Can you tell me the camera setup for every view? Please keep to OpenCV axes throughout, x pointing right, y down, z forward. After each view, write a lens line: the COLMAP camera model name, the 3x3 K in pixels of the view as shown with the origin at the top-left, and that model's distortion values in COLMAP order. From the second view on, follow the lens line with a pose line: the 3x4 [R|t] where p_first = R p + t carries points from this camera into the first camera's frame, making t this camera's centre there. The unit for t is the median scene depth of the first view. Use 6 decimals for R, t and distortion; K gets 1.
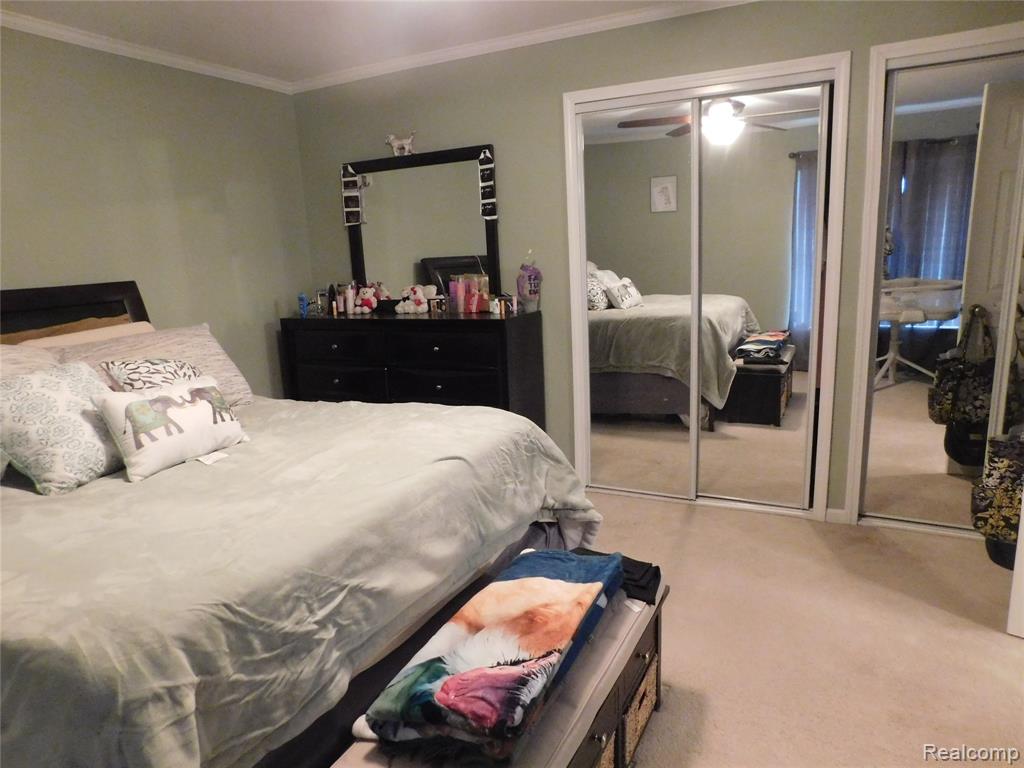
lens RADIAL K [[679.8, 0, 512.0], [0, 679.8, 384.0], [0, 0, 1]] dist [-0.069178, 0.058010]
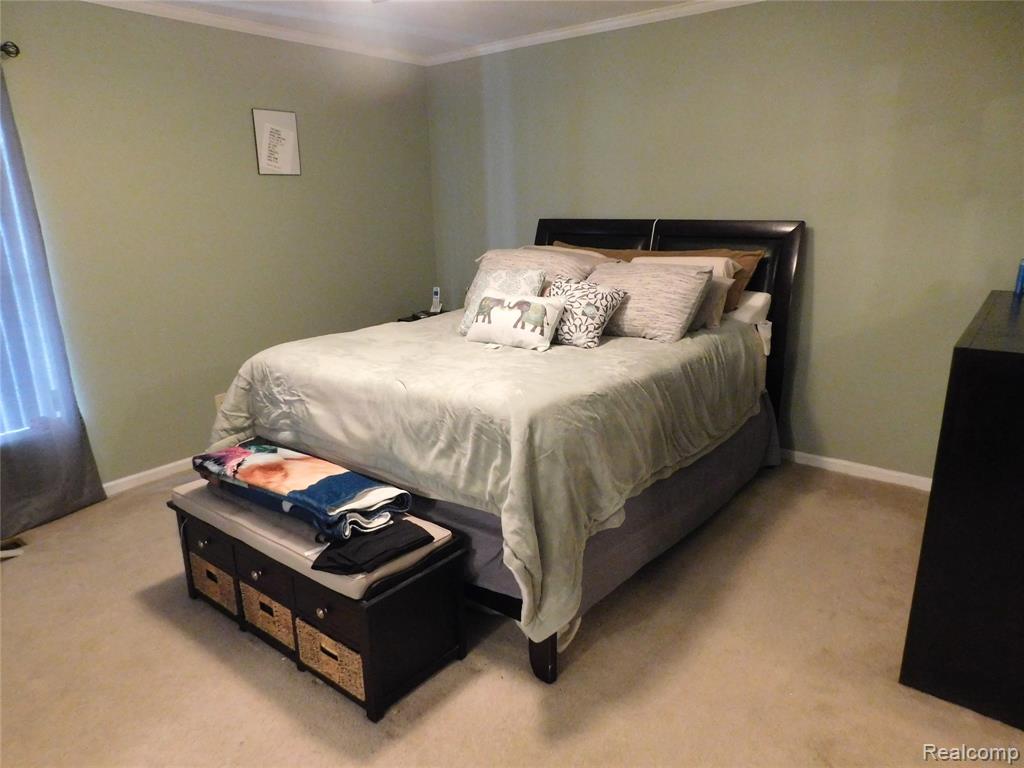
lens RADIAL K [[679.8, 0, 512.0], [0, 679.8, 384.0], [0, 0, 1]] dist [-0.069178, 0.058010]
pose [[-0.175535, 0.305508, -0.935870, 1.194036], [-0.176585, 0.925442, 0.335225, -0.396140], [0.968507, 0.224104, -0.108499, 1.517552]]
